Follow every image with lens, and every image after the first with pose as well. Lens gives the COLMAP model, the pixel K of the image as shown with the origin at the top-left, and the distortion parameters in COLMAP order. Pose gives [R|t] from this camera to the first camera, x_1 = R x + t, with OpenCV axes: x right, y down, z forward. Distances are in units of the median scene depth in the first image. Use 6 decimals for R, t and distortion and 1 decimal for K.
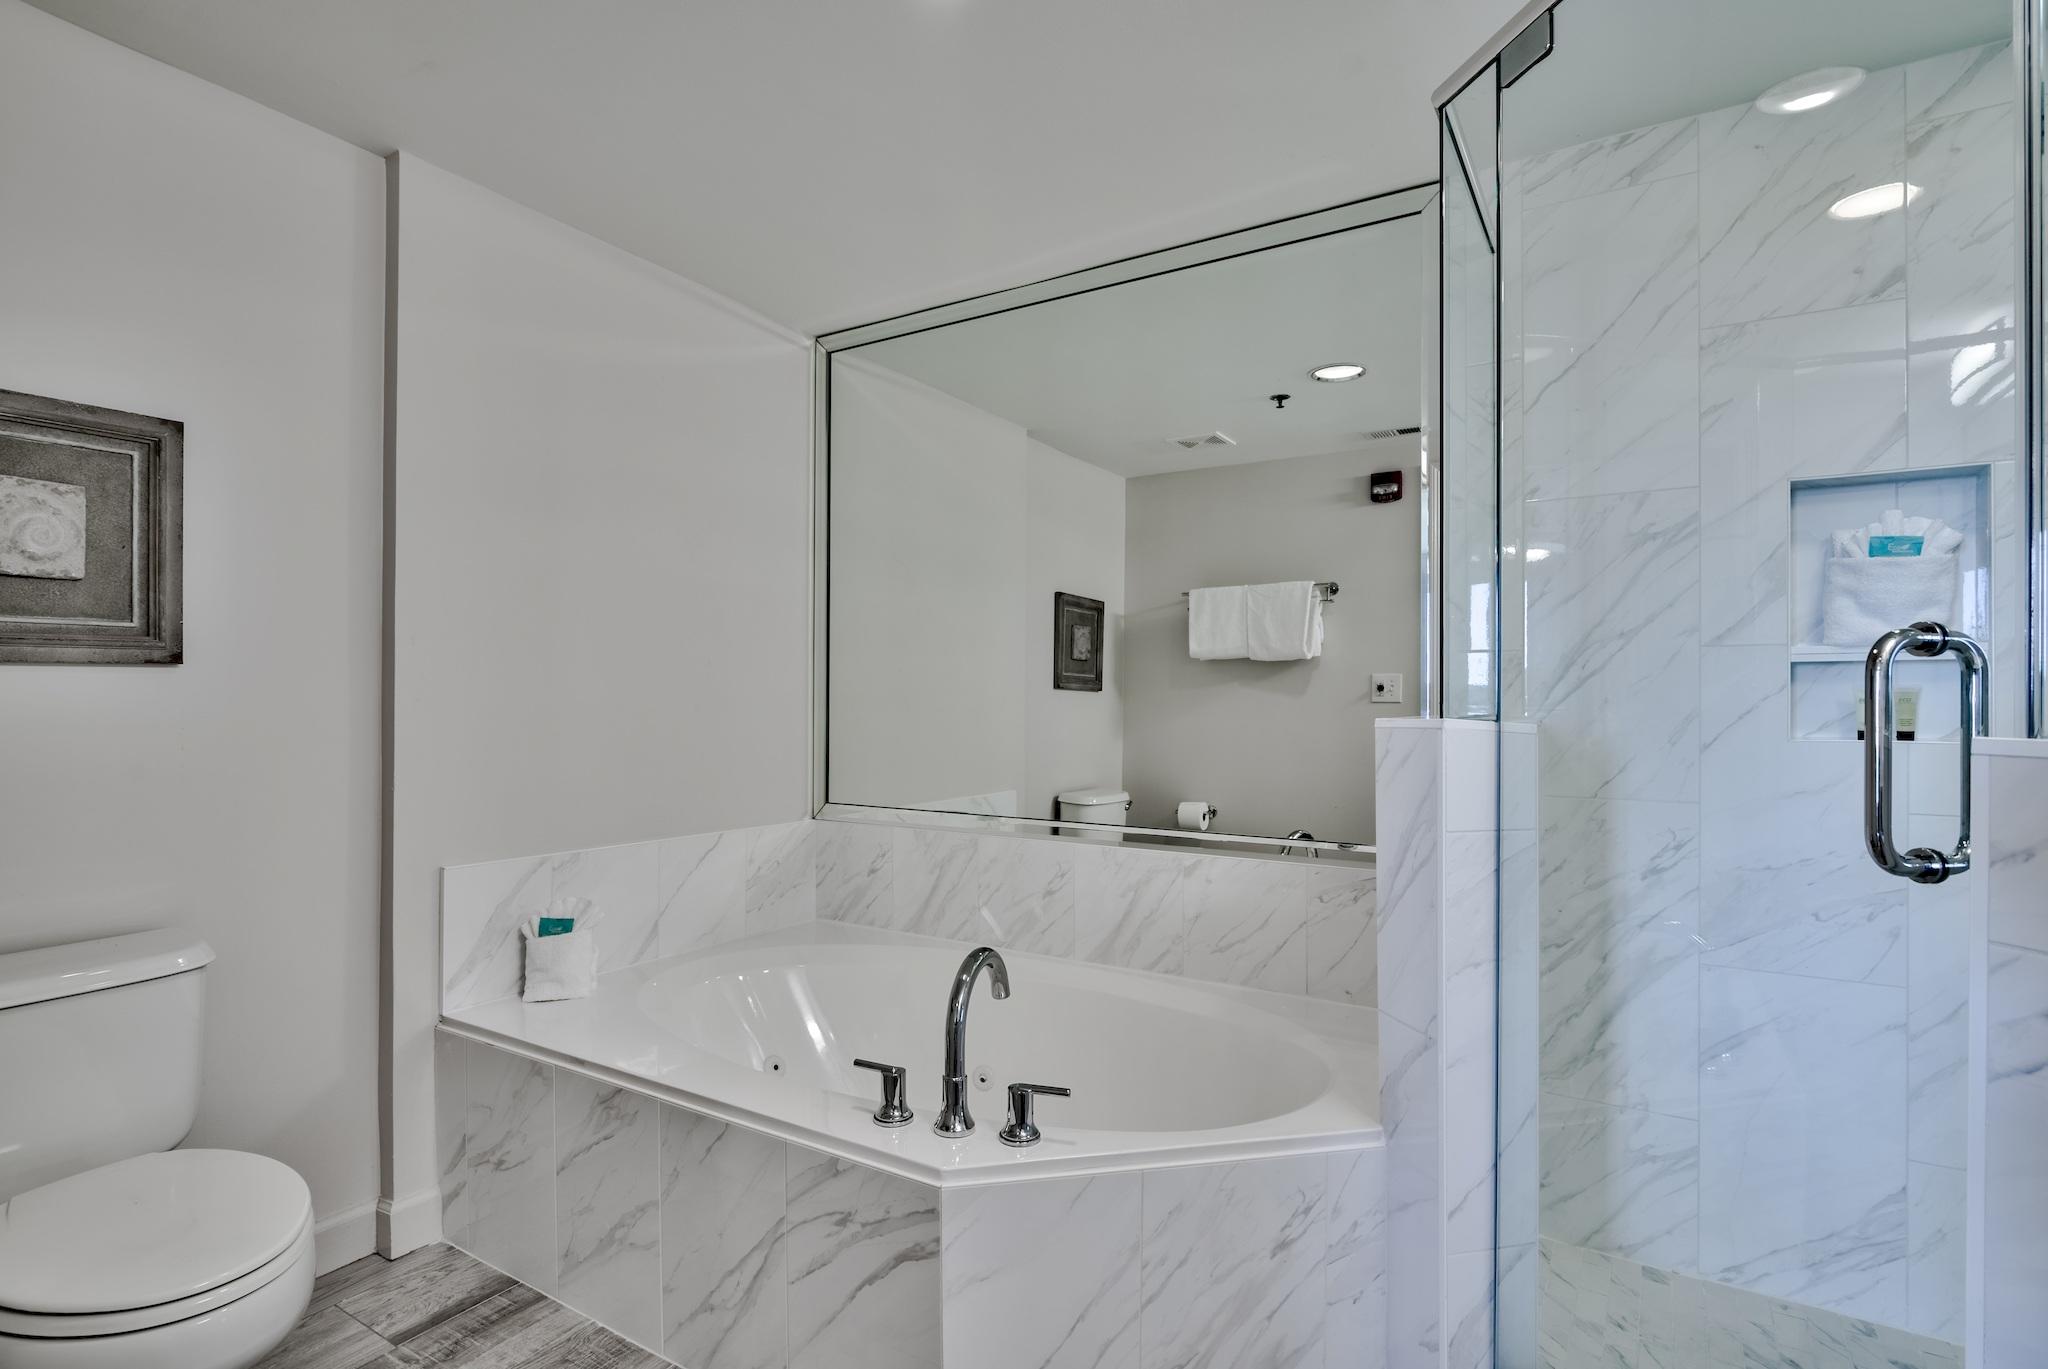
lens RADIAL K [[1012.0, 0, 1018.6], [0, 1012.0, 689.1], [0, 0, 1]] dist [-0.000467, 0.001258]
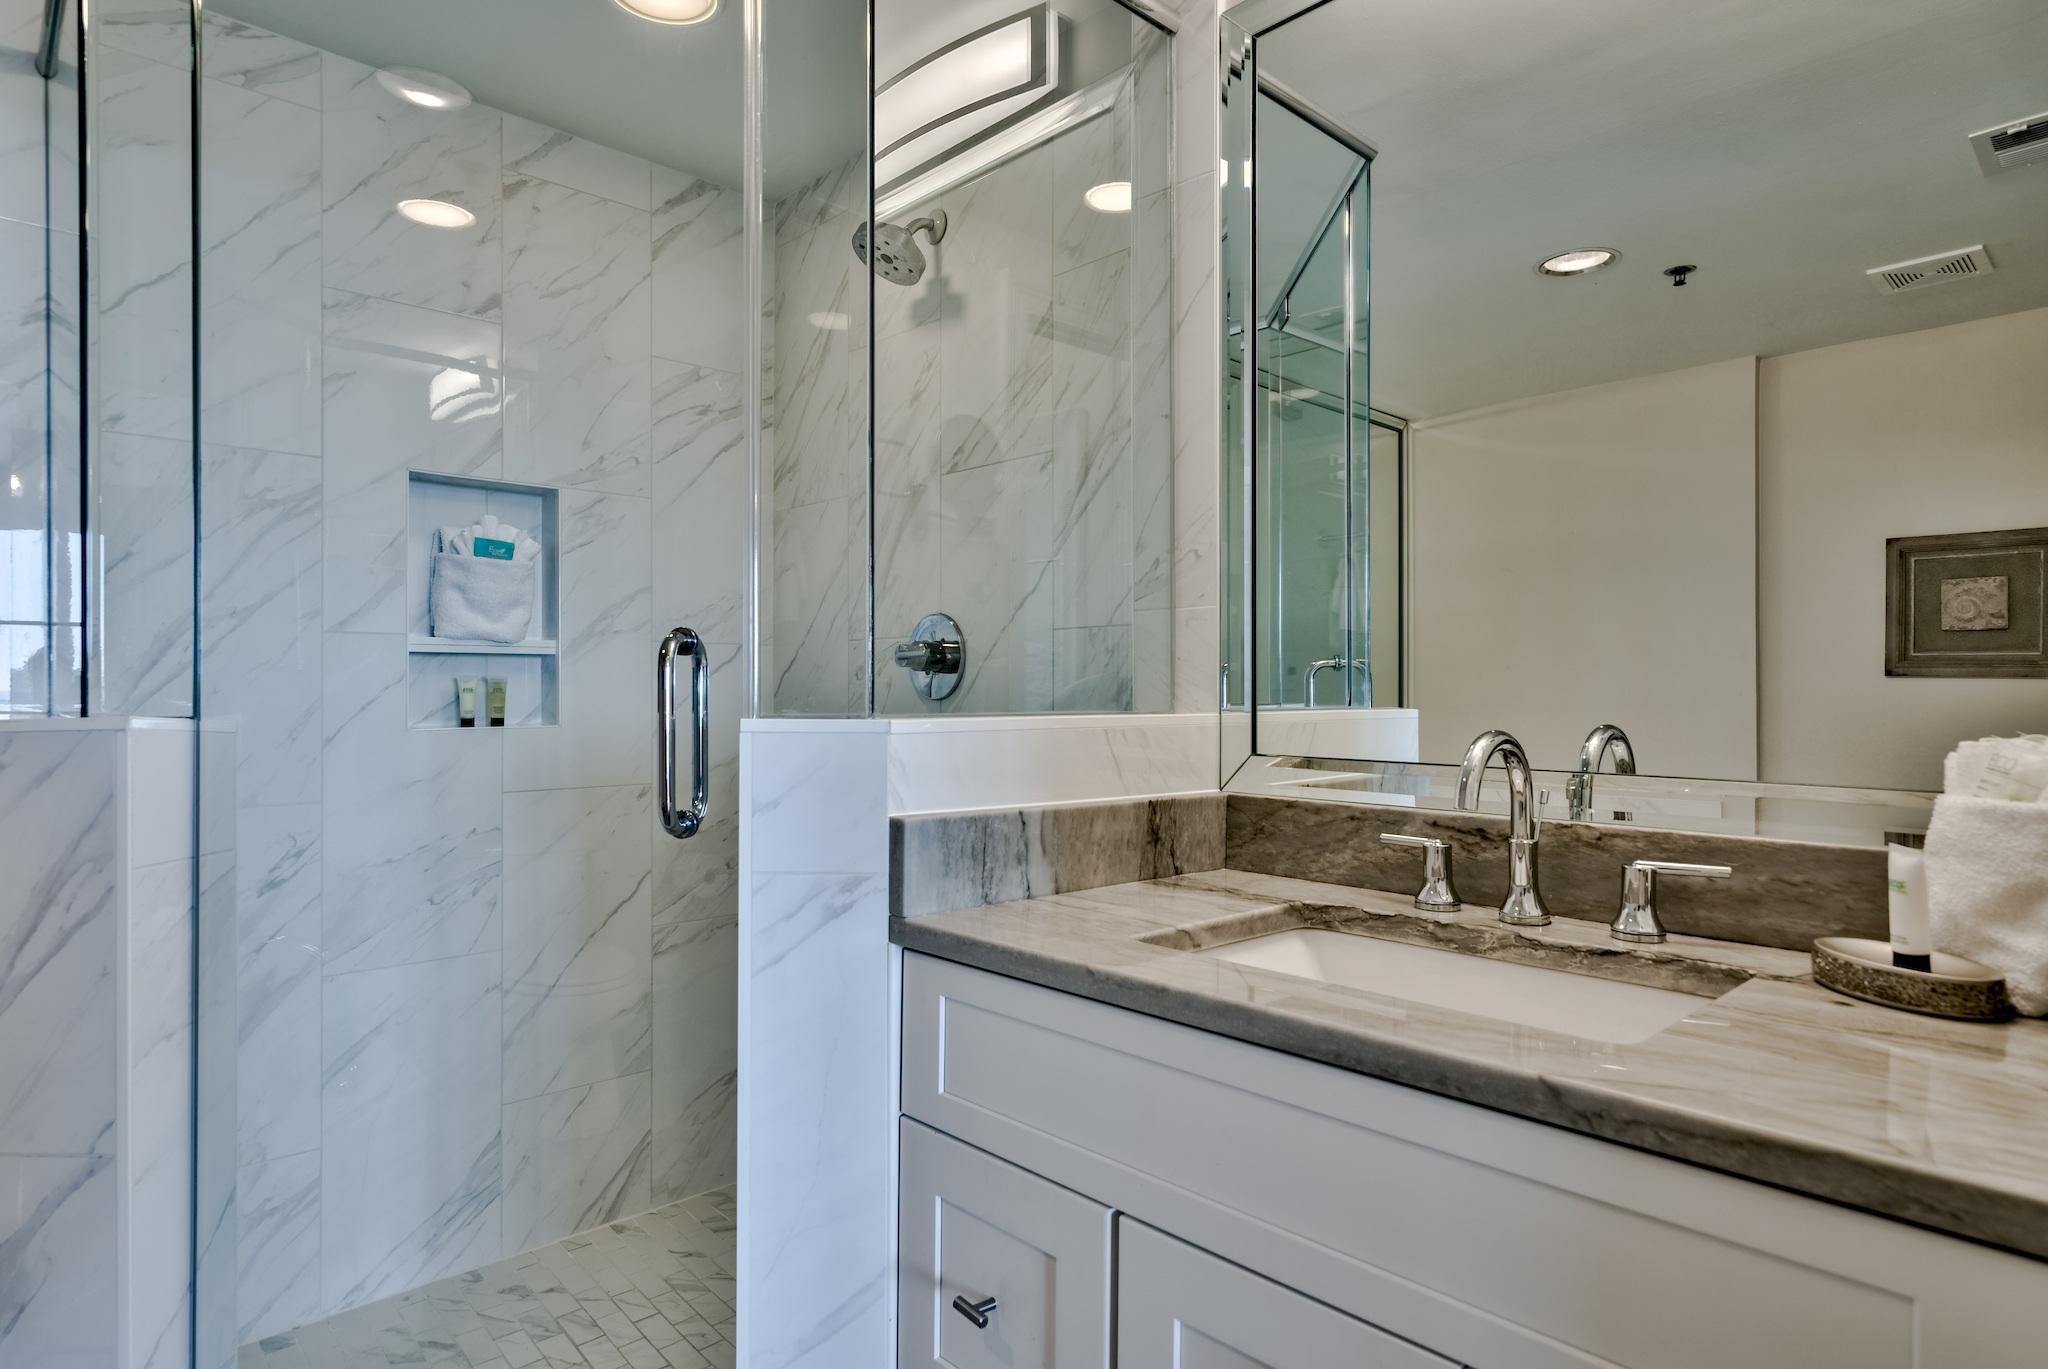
lens RADIAL K [[1140.4, 0, 1018.0], [0, 1140.4, 688.3], [0, 0, 1]] dist [0.003637, -0.000317]
pose [[0.266616, -0.000463, 0.963803, -0.166656], [-0.007423, 0.999969, 0.002534, 0.001927], [-0.963774, -0.007830, 0.266605, 0.122642]]
